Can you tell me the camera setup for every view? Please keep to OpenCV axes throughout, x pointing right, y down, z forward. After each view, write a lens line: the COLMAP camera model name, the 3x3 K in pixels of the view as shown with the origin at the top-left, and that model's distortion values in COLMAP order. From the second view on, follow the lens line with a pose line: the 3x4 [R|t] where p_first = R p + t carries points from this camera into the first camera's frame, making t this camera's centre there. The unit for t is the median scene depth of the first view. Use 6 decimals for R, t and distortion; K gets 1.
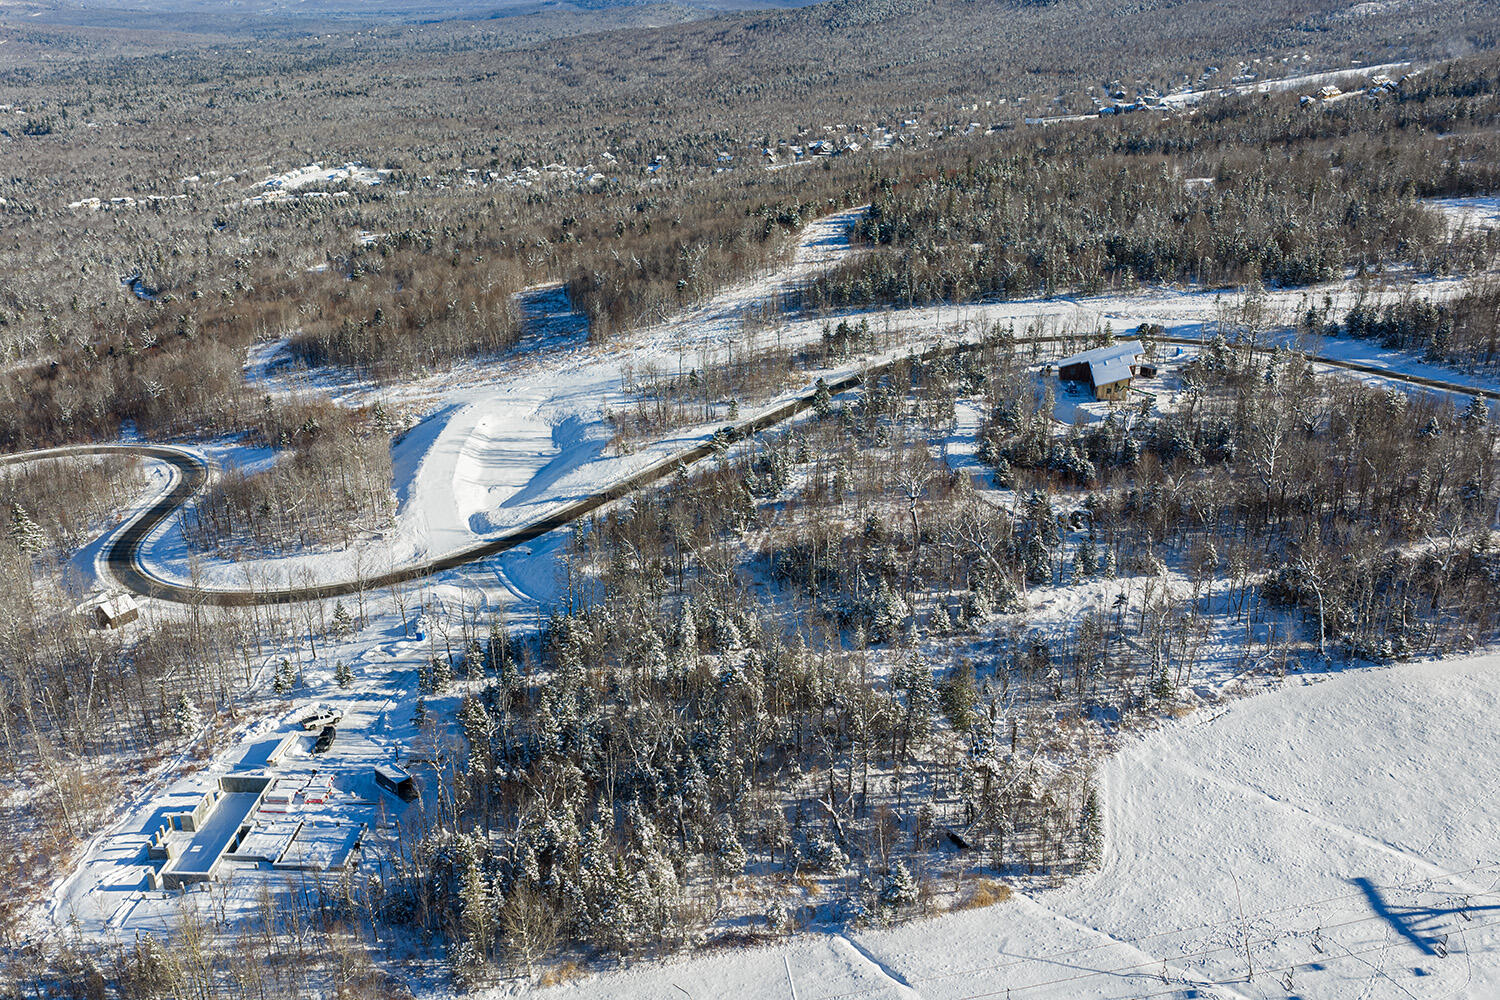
lens RADIAL K [[1234.1, 0, 752.5], [0, 1234.1, 499.6], [0, 0, 1]] dist [0.020339, -0.033141]
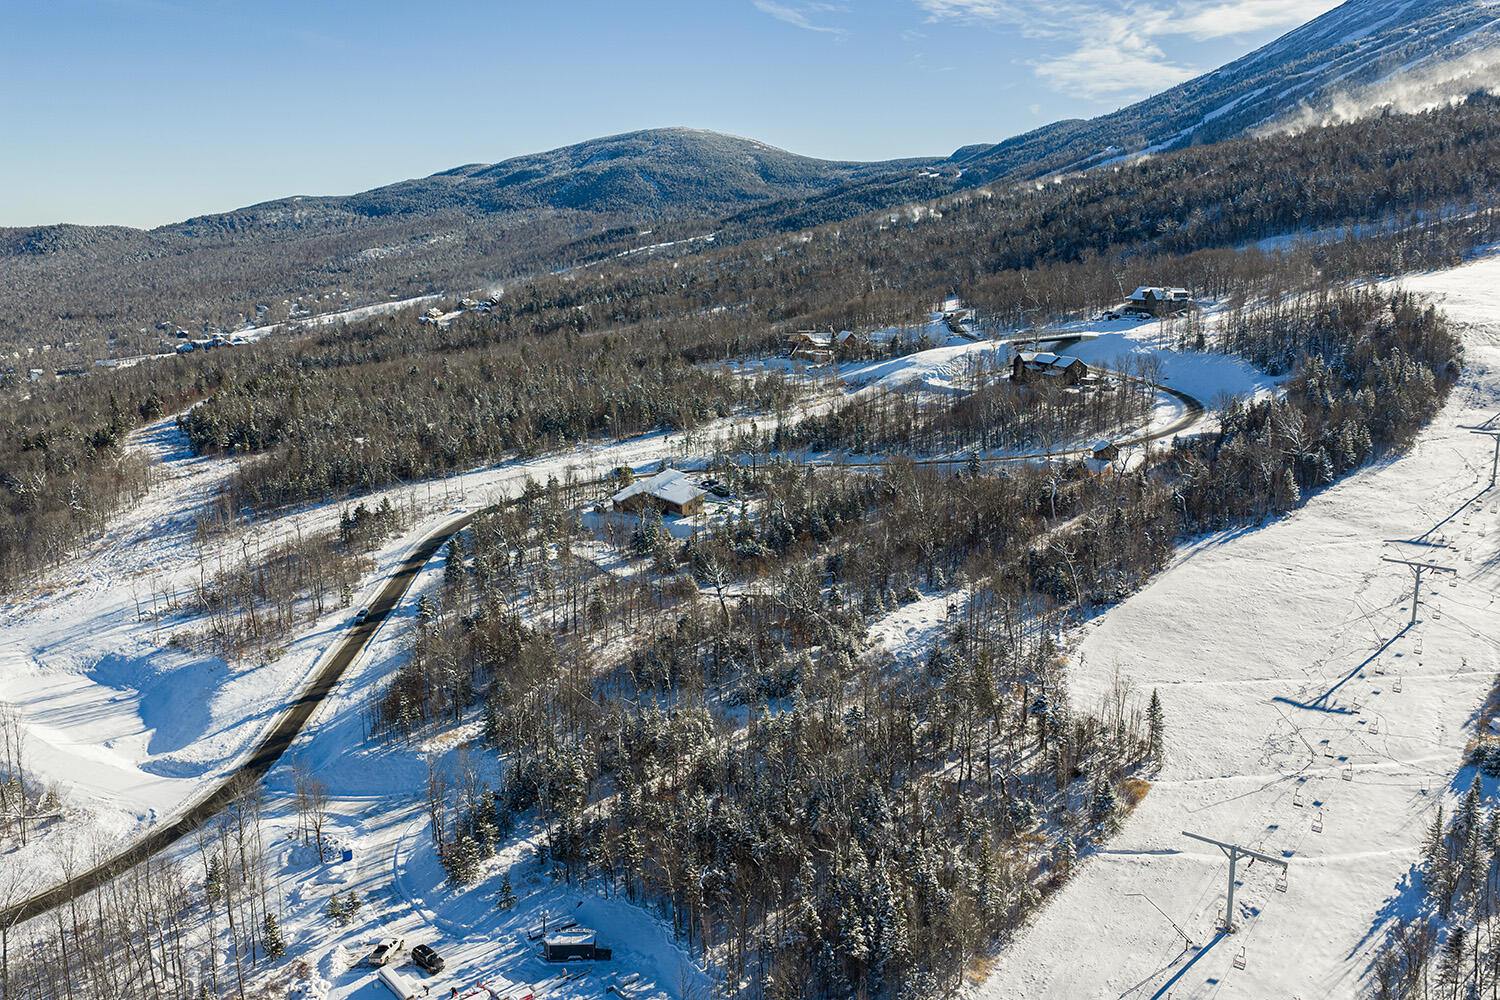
lens RADIAL K [[1234.1, 0, 753.3], [0, 1234.1, 503.1], [0, 0, 1]] dist [0.020339, -0.033141]
pose [[0.722817, -0.141364, 0.676426, -0.461751], [0.263189, 0.961395, -0.080321, 0.016800], [-0.638958, 0.236085, 0.732118, 0.123952]]
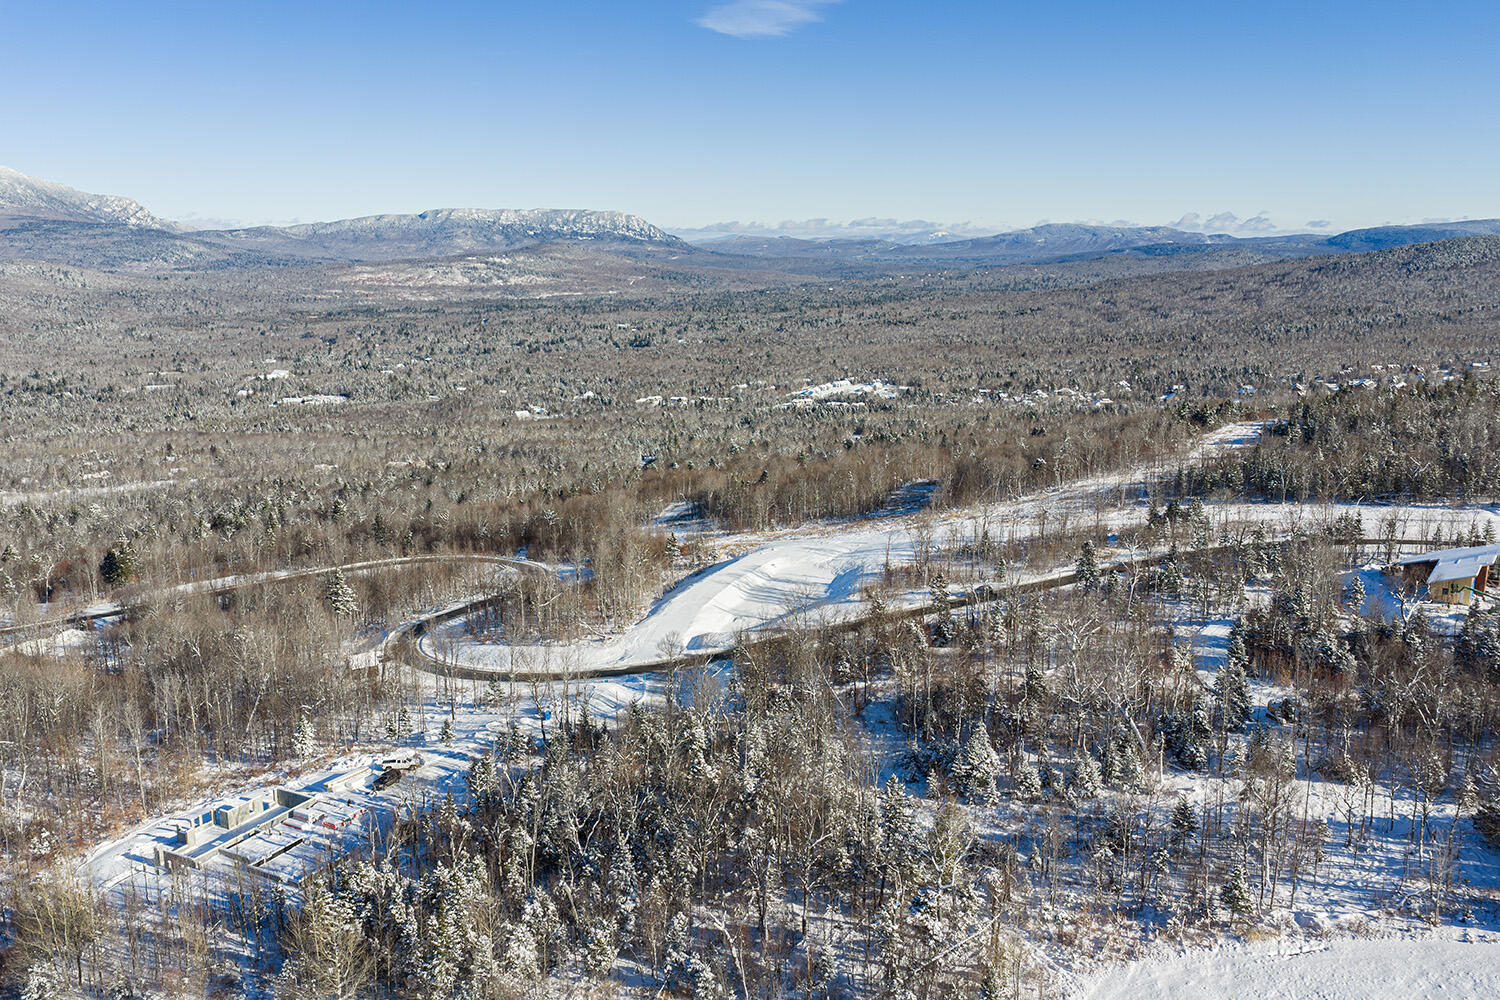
lens RADIAL K [[1234.1, 0, 752.7], [0, 1234.1, 504.1], [0, 0, 1]] dist [0.020339, -0.033141]
pose [[0.905956, 0.089772, -0.413744, 0.216117], [-0.162751, 0.976014, -0.144597, 0.046429], [0.390839, 0.198336, 0.898837, 0.103406]]
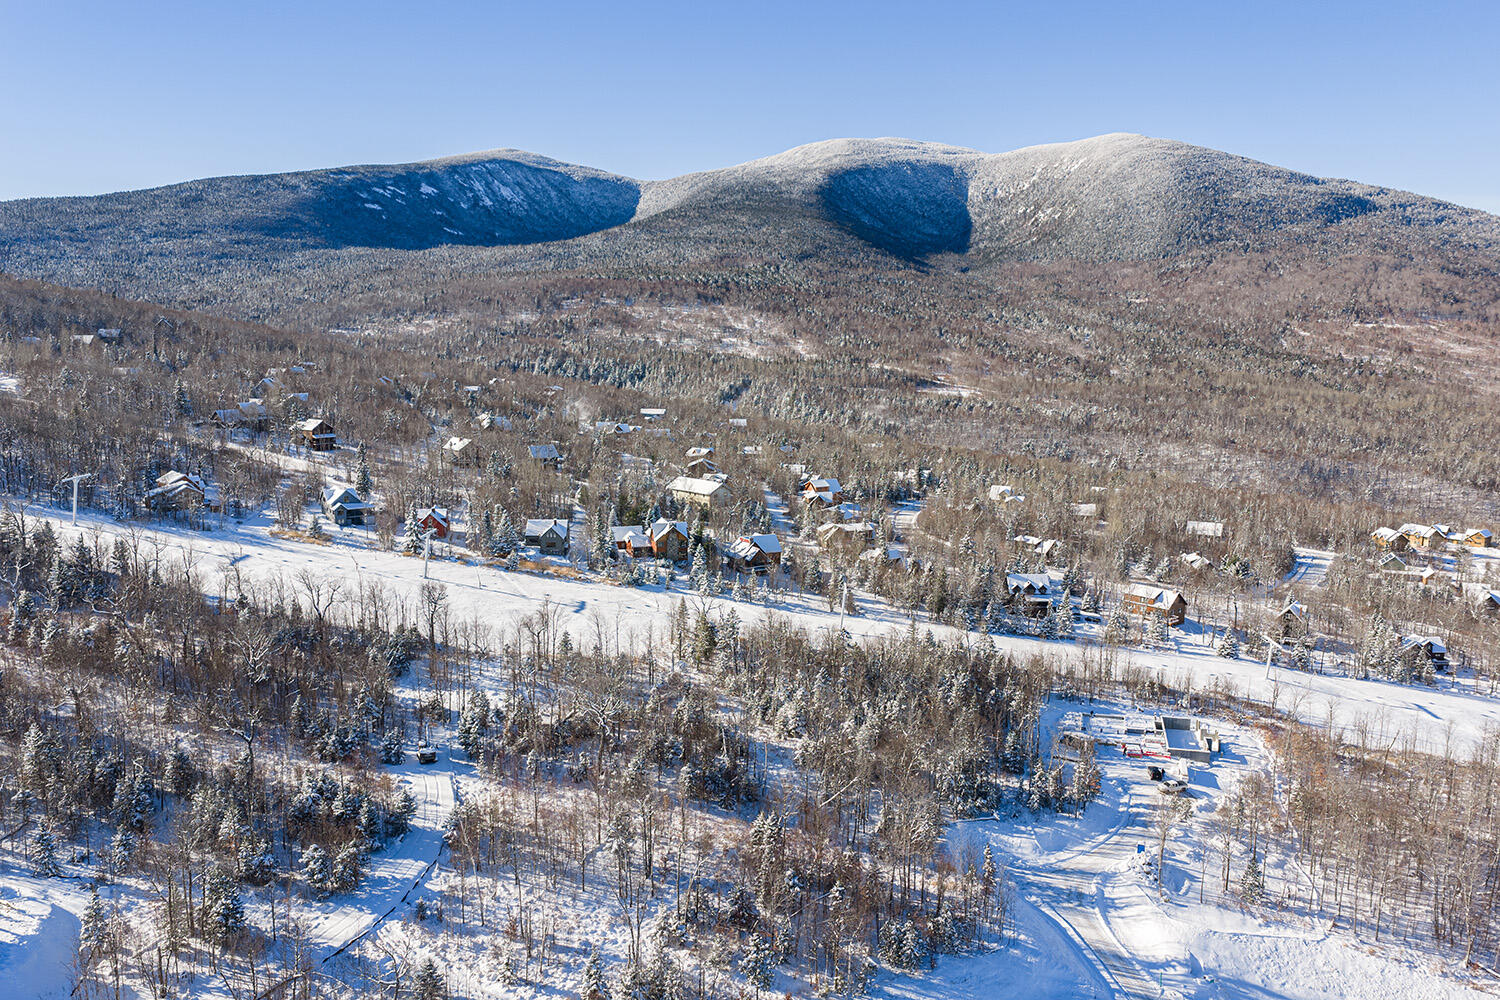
lens RADIAL K [[1234.1, 0, 748.7], [0, 1234.1, 498.9], [0, 0, 1]] dist [0.020339, -0.033141]
pose [[-0.978555, -0.036960, 0.202640, -0.121208], [0.073756, 0.855672, 0.512236, -0.476802], [-0.192326, 0.516197, -0.834596, 1.309985]]
